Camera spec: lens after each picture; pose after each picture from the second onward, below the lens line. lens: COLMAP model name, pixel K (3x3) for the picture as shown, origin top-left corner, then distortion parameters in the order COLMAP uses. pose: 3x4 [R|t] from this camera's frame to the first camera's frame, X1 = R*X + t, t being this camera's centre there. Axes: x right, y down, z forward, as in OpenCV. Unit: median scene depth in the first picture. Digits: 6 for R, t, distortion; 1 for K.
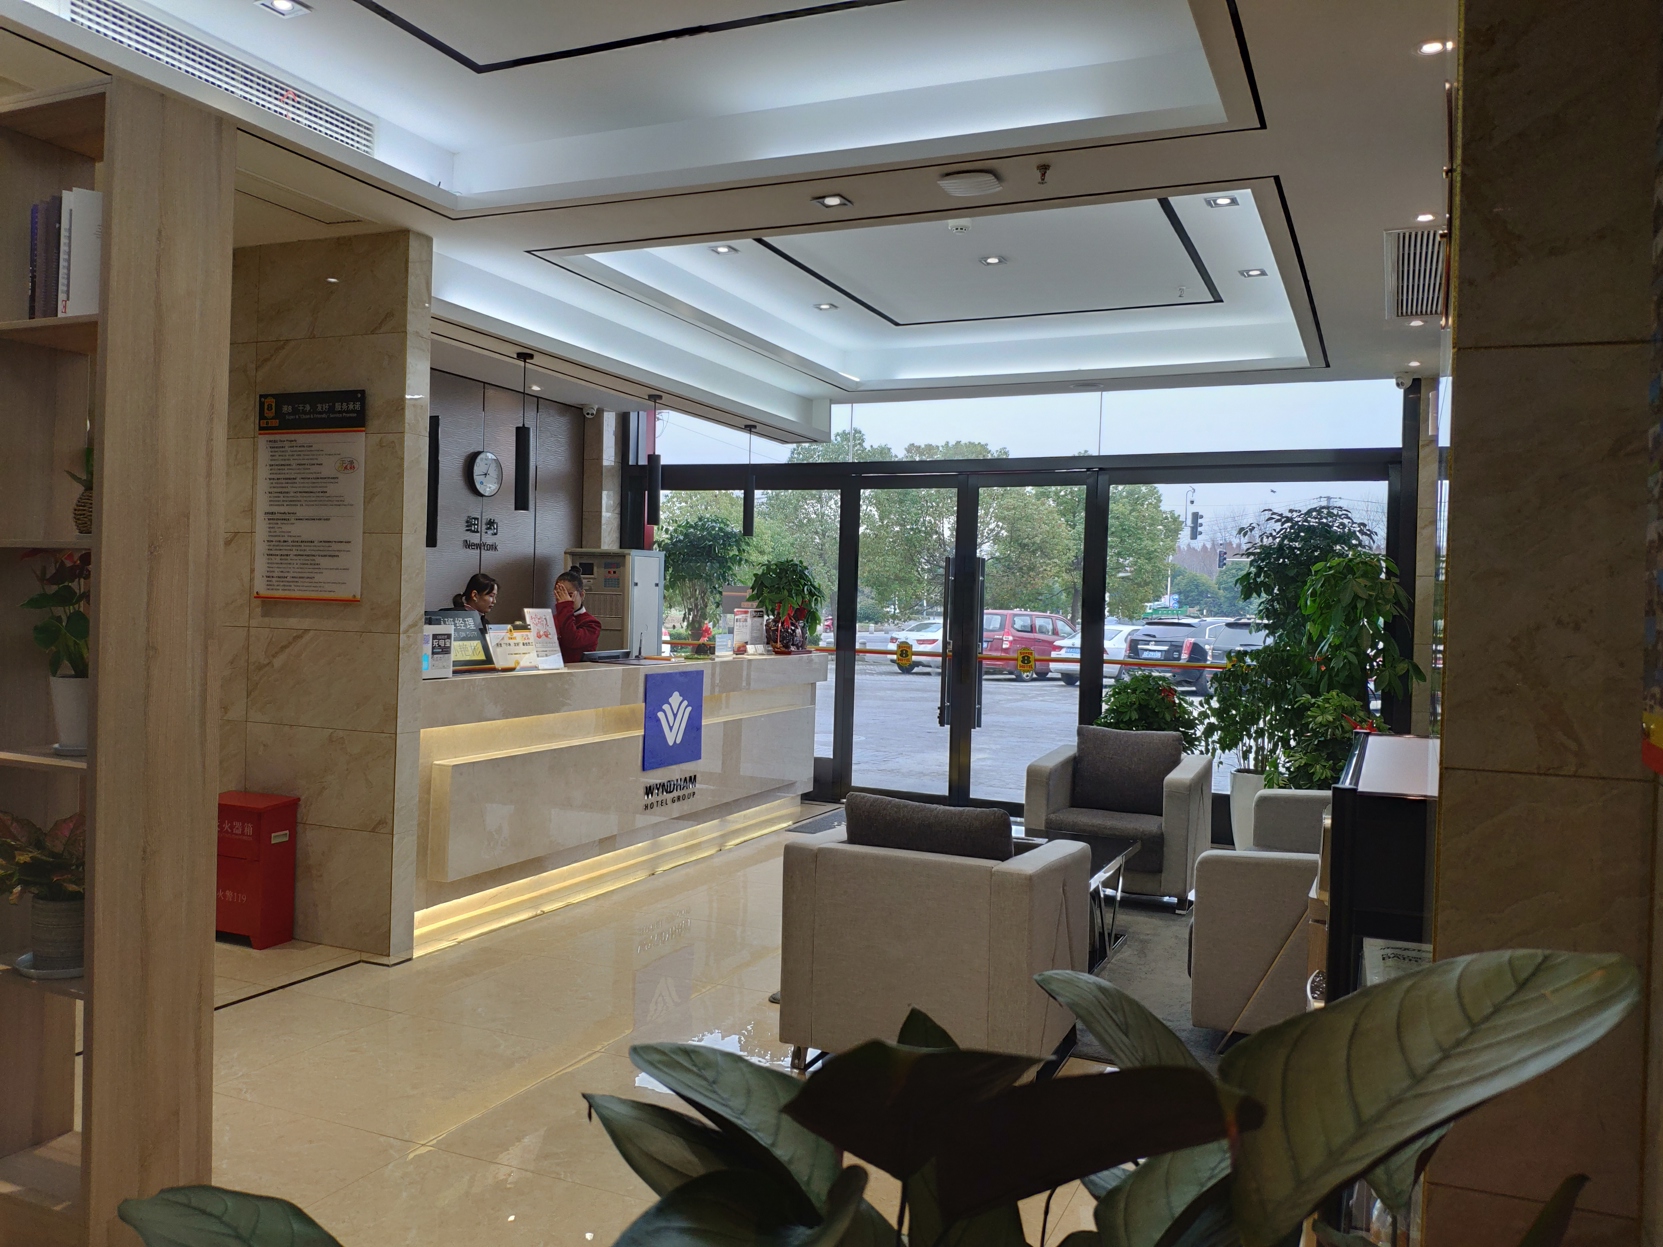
lens RADIAL K [[1269.3, 0, 822.8], [0, 1269.3, 615.9], [0, 0, 1]] dist [0.137895, -0.313127]
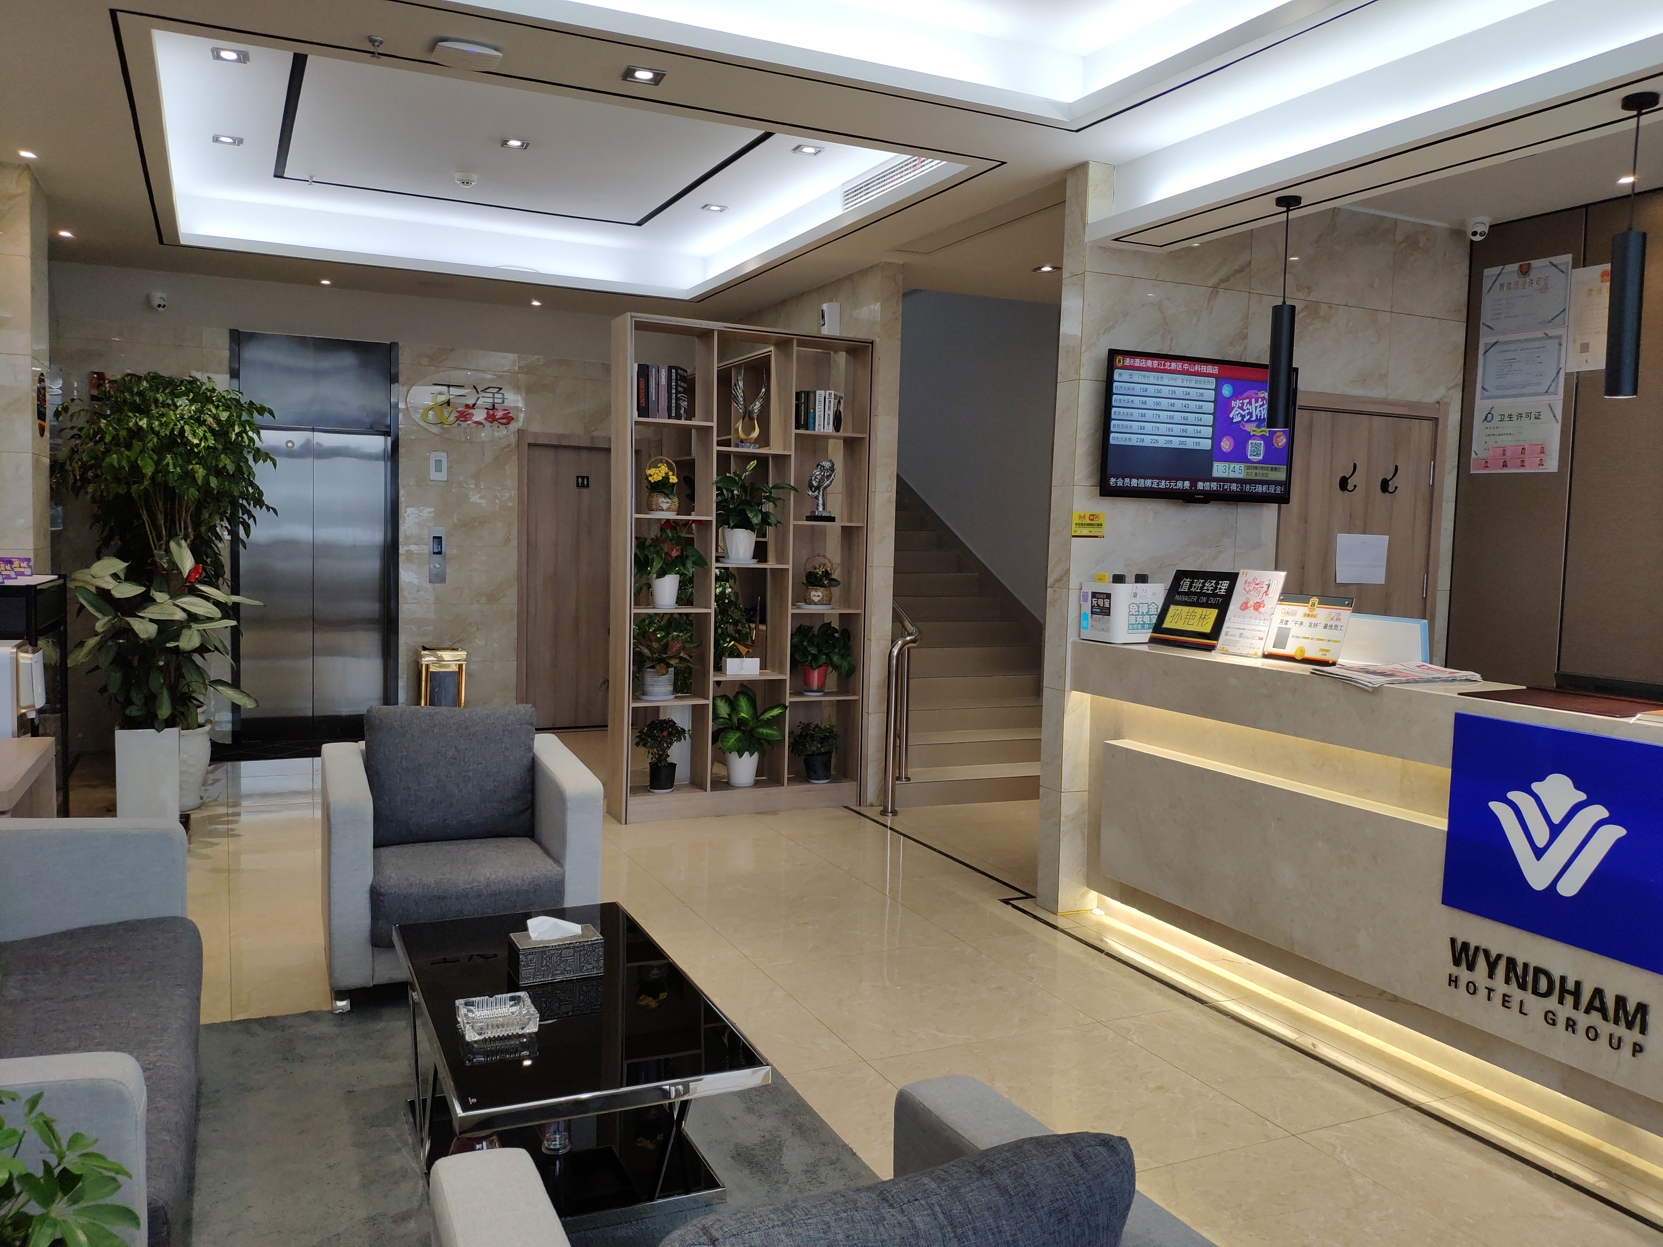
lens RADIAL K [[1259.7, 0, 832.0], [0, 1259.7, 629.5], [0, 0, 1]] dist [0.009348, -0.059340]
pose [[-0.649972, 0.015156, -0.759807, 0.363213], [-0.051053, 0.996672, 0.063554, -0.004737], [0.758242, 0.080098, -0.647035, 1.053213]]
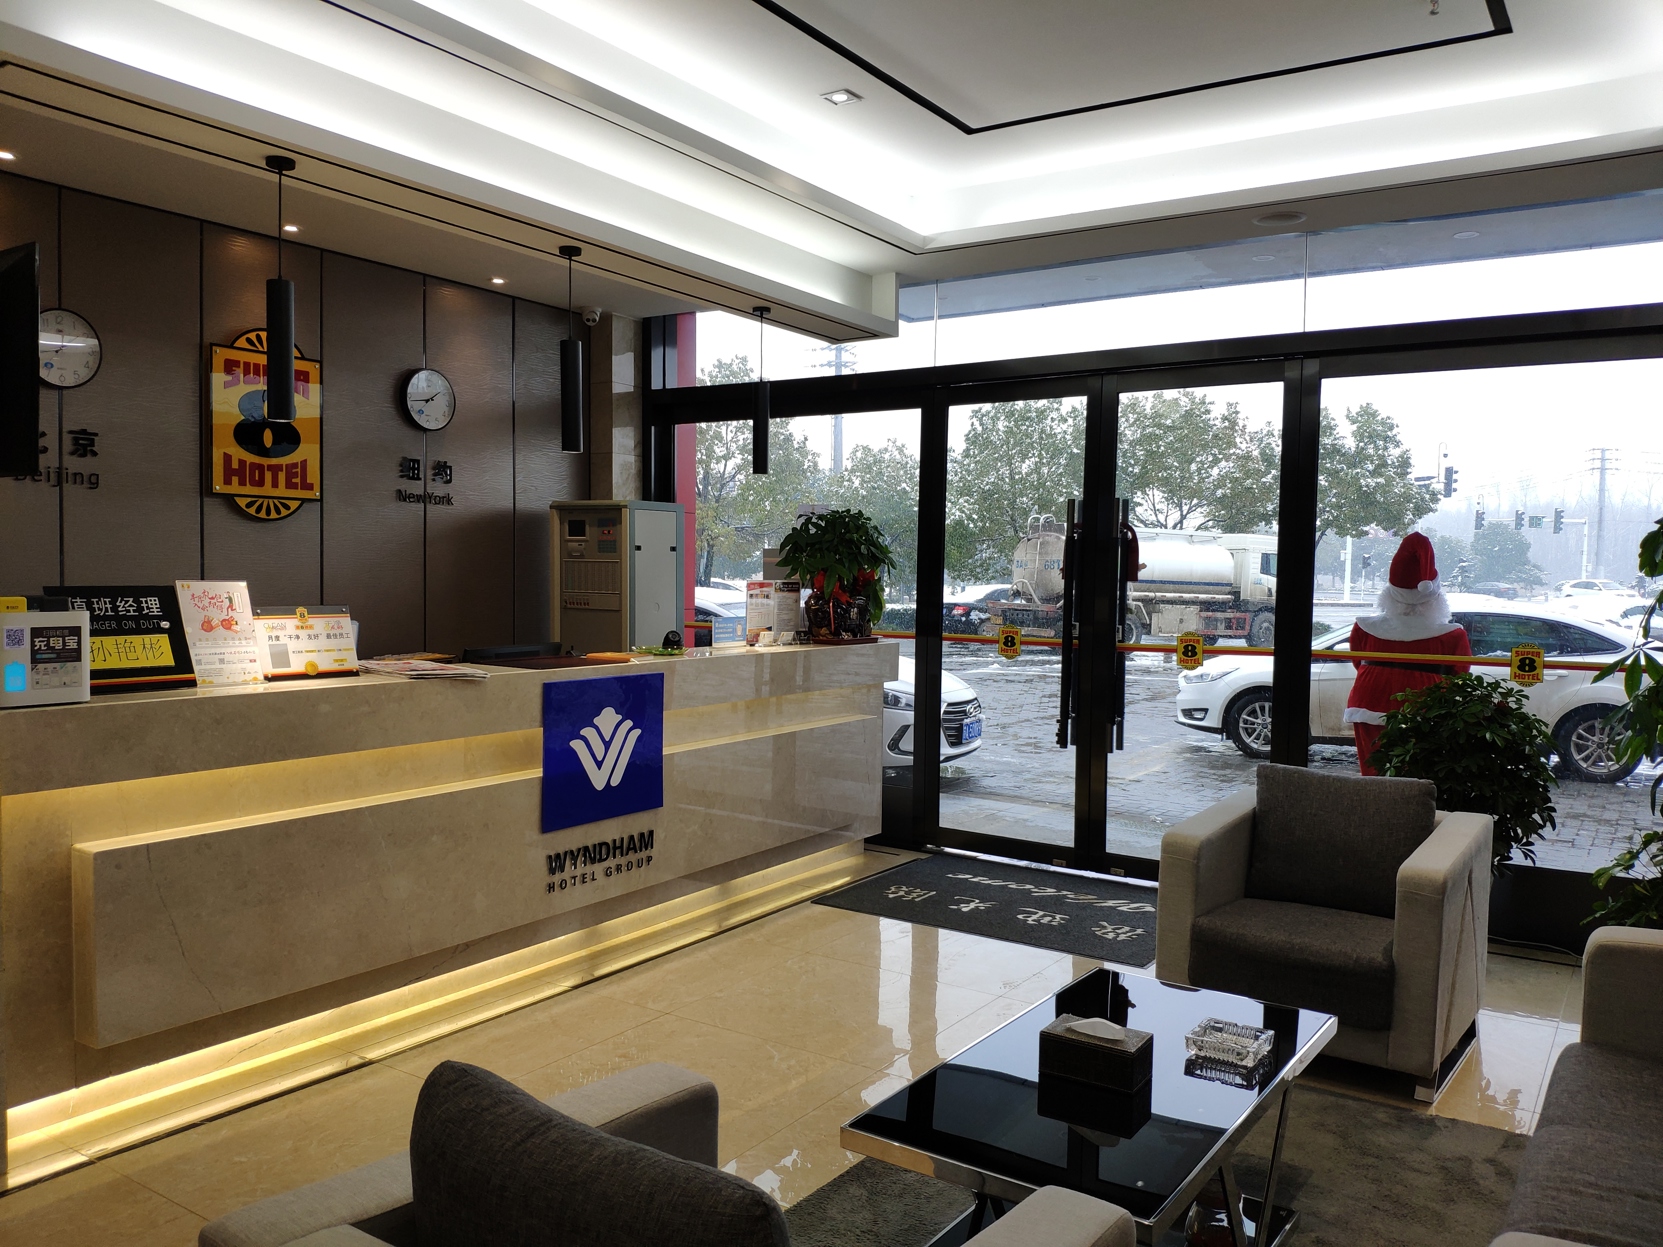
lens RADIAL K [[1273.1, 0, 810.8], [0, 1273.1, 632.0], [0, 0, 1]] dist [0.123656, -0.247857]
pose [[0.984779, -0.003748, -0.173772, 0.097524], [0.009673, 0.999400, 0.033260, 0.000246], [0.173543, -0.034434, 0.984224, 0.364680]]
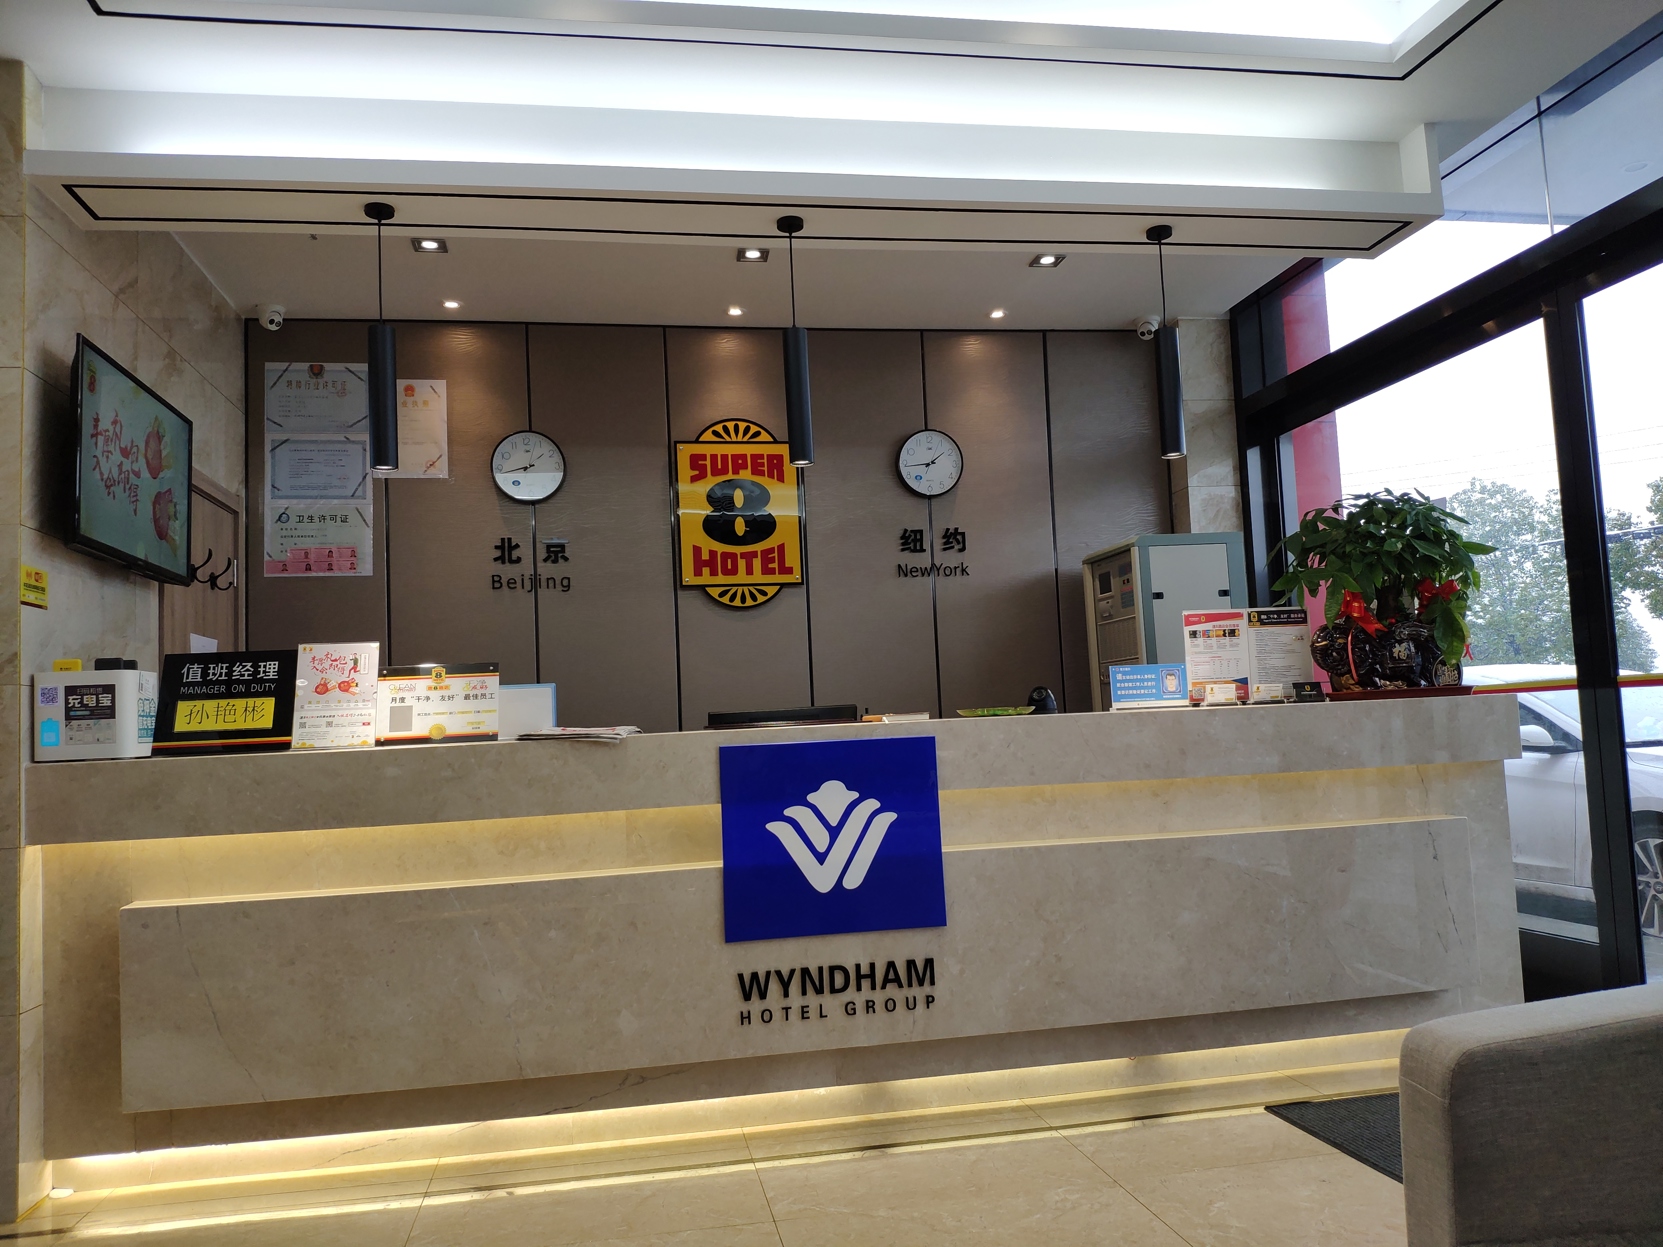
lens RADIAL K [[1269.3, 0, 822.8], [0, 1269.3, 615.9], [0, 0, 1]] dist [0.137895, -0.313127]
pose [[0.561860, -0.127537, -0.817342, 0.284794], [0.054286, 0.991599, -0.117410, 0.052048], [0.825449, 0.021597, 0.564063, 0.696384]]
